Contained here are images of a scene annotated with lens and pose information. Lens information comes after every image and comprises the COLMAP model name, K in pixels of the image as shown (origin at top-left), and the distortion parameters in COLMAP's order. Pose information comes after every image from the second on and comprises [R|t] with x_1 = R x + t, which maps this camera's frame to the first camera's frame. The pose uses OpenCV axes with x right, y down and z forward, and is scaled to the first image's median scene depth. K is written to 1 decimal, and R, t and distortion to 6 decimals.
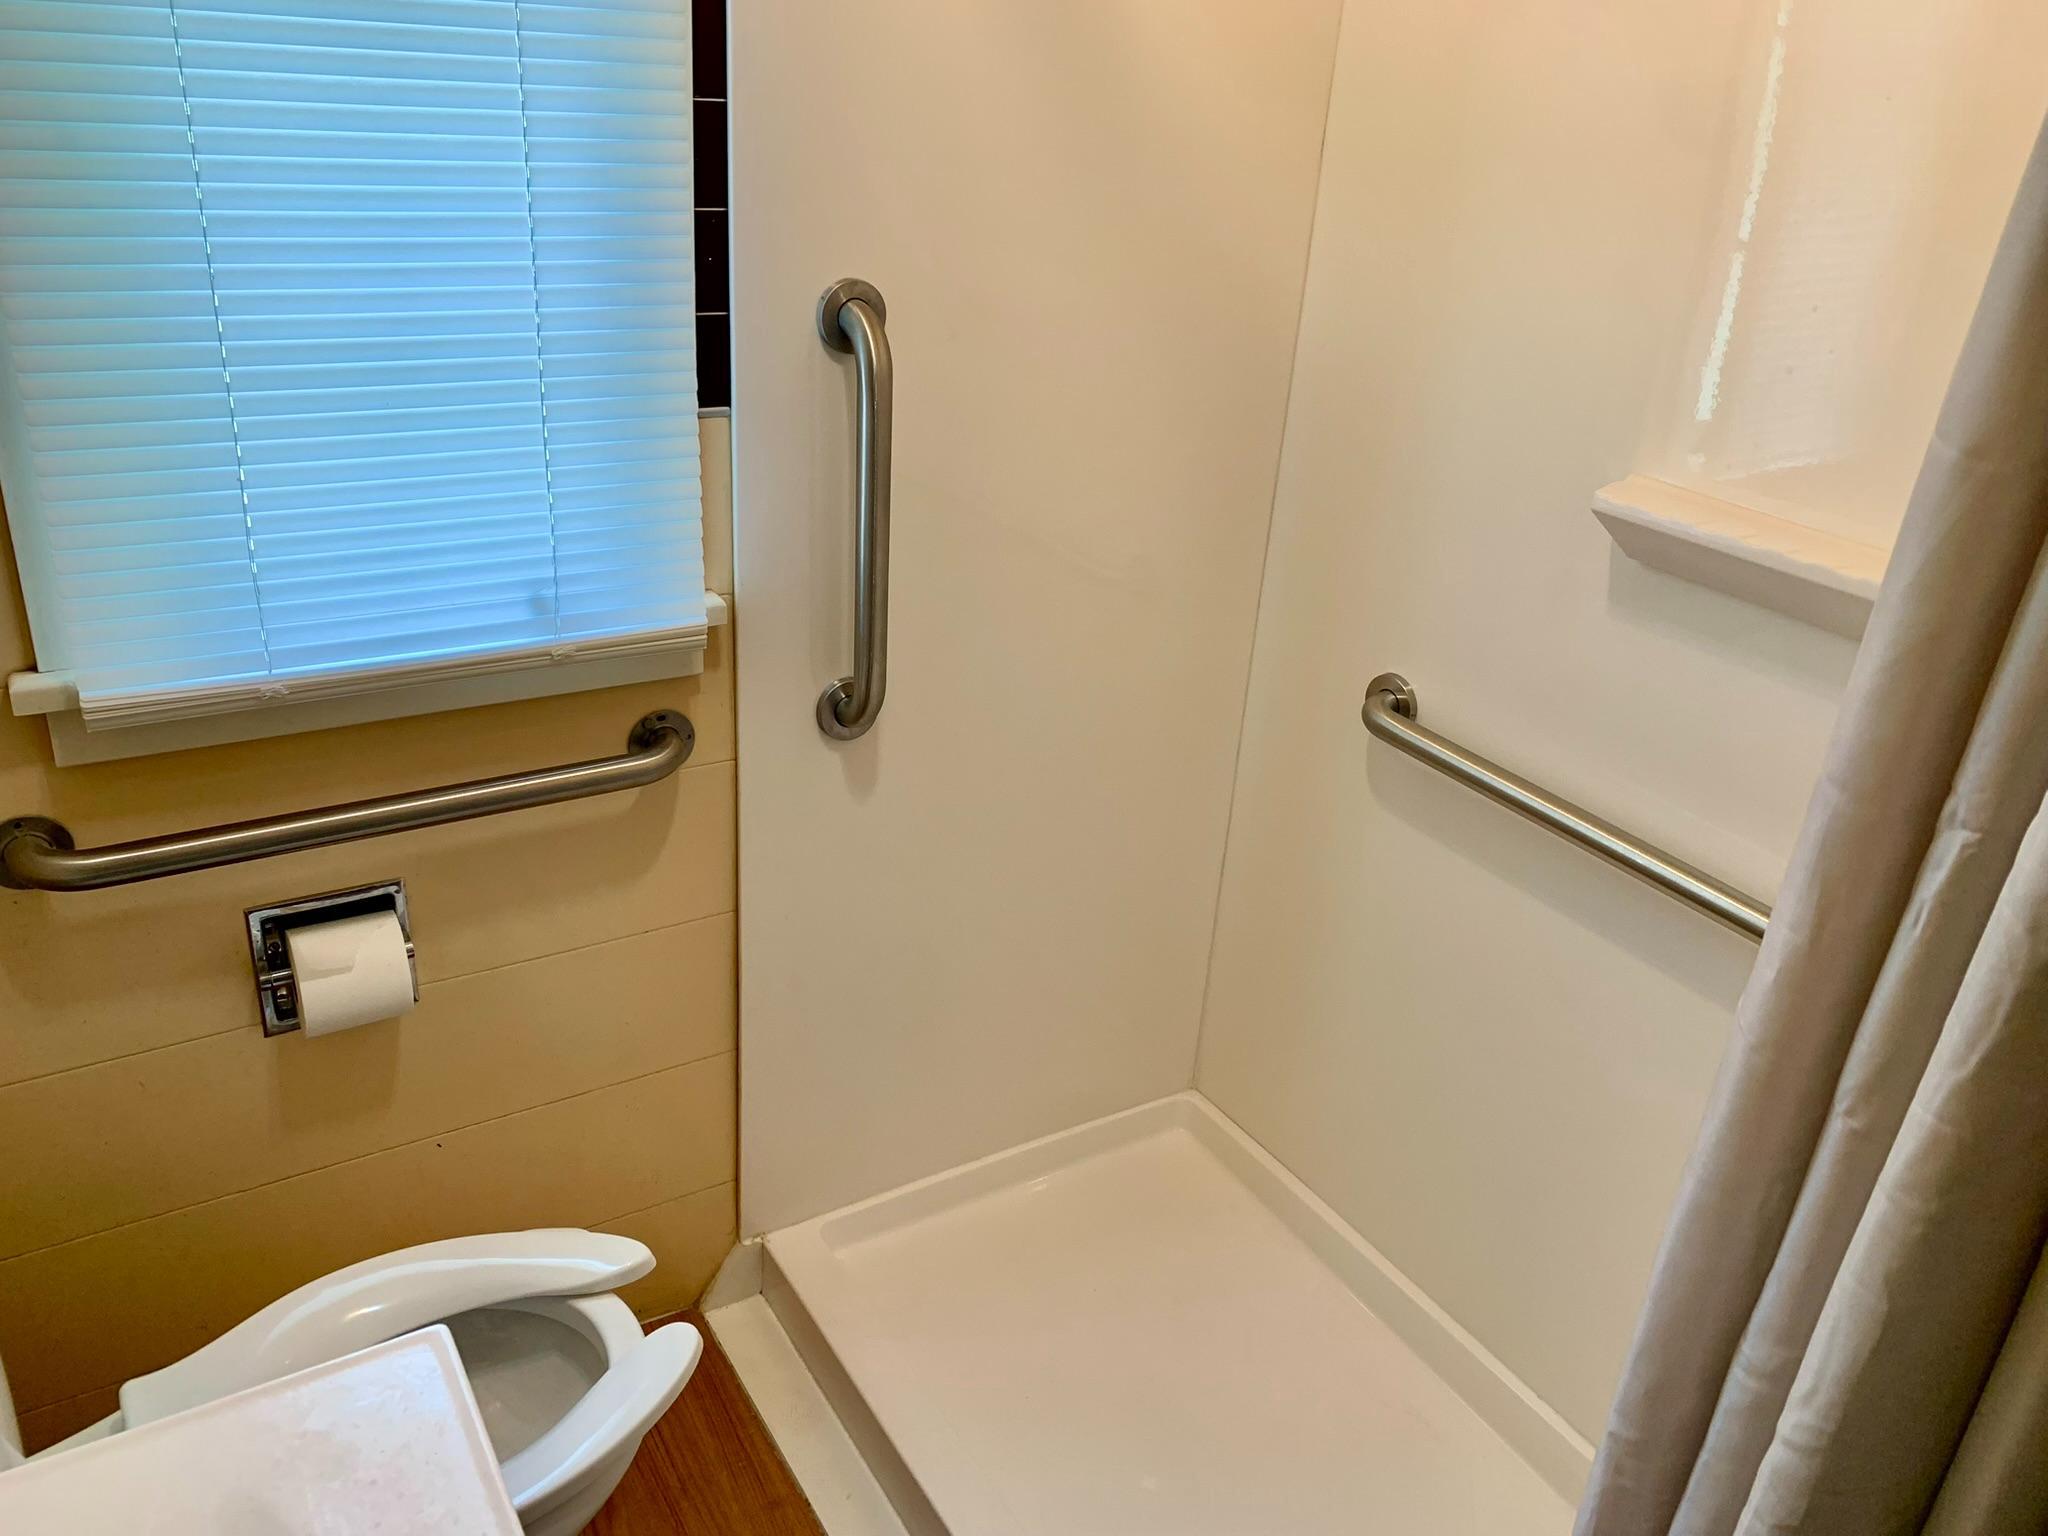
lens RADIAL K [[1573.0, 0, 1025.2], [0, 1573.0, 754.3], [0, 0, 1]] dist [0.032310, -0.041966]
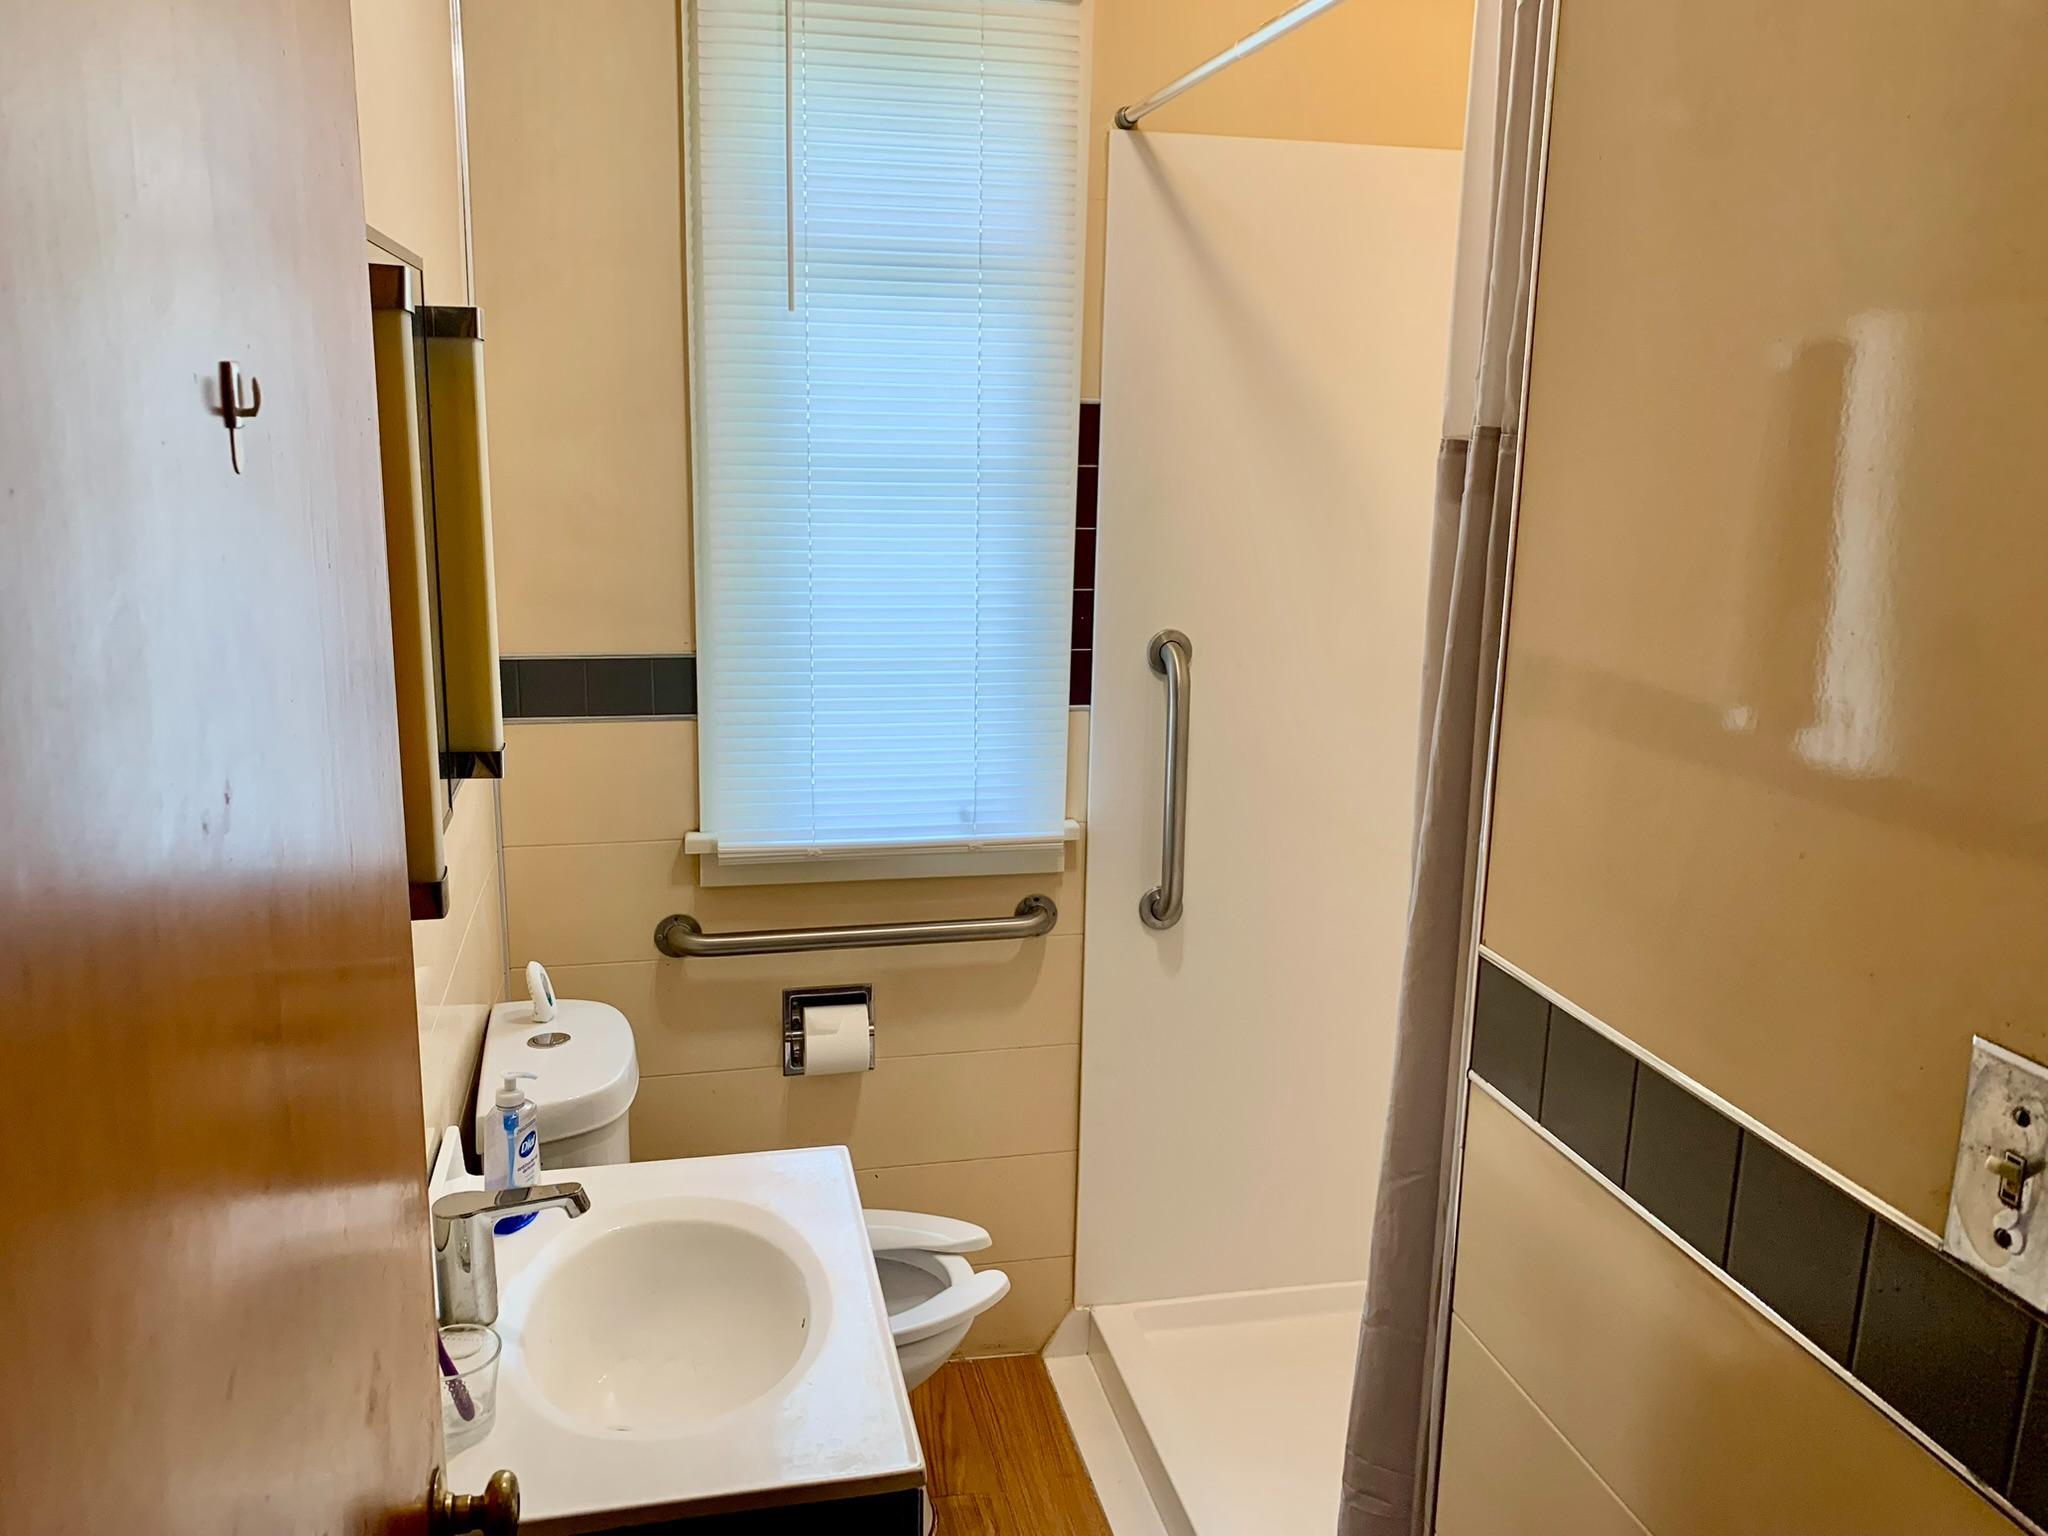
lens RADIAL K [[1573.0, 0, 1020.2], [0, 1573.0, 772.0], [0, 0, 1]] dist [0.032310, -0.041966]
pose [[0.942137, 0.027386, -0.334108, 0.282881], [-0.101121, 0.973449, -0.205356, 0.183535], [0.319613, 0.227258, 0.919892, -0.487631]]
